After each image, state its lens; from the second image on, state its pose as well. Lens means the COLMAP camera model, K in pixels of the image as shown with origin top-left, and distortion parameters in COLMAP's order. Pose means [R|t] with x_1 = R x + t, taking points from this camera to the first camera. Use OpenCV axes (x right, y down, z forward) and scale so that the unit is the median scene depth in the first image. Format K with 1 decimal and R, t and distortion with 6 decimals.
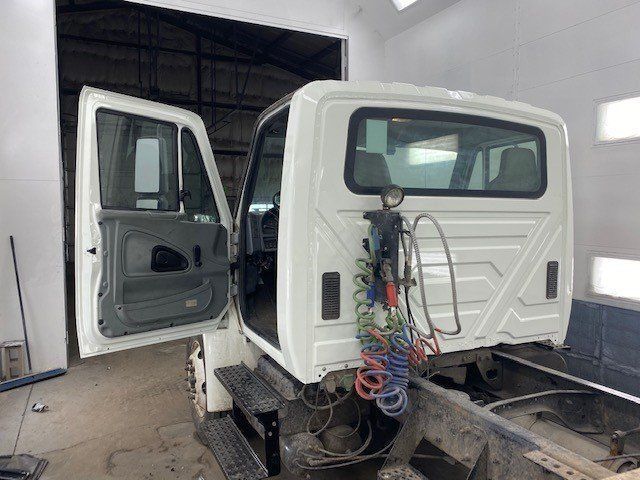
lens RADIAL K [[503.0, 0, 319.4], [0, 503.0, 239.5], [0, 0, 1]] dist [0.013366, -0.017587]
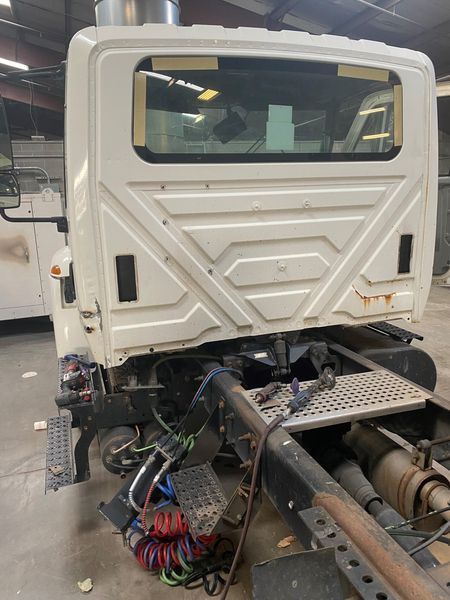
lens RADIAL K [[471.6, 0, 225.5], [0, 471.6, 301.1], [0, 0, 1]] dist [0.013366, -0.017587]
pose [[0.992383, -0.005080, -0.123087, 0.254462], [0.028337, 0.981770, 0.187946, -0.004159], [0.119889, -0.190002, 0.974436, 0.132133]]
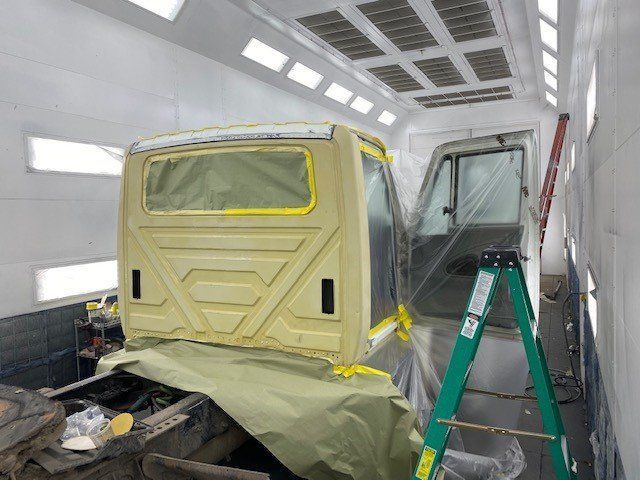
lens RADIAL K [[503.0, 0, 317.9], [0, 503.0, 235.0], [0, 0, 1]] dist [0.013366, -0.017587]
pose [[0.624266, 0.021229, -0.780923, 1.241226], [-0.011484, 0.999772, 0.017998, -0.056994], [0.781127, -0.002267, 0.624368, 0.384710]]
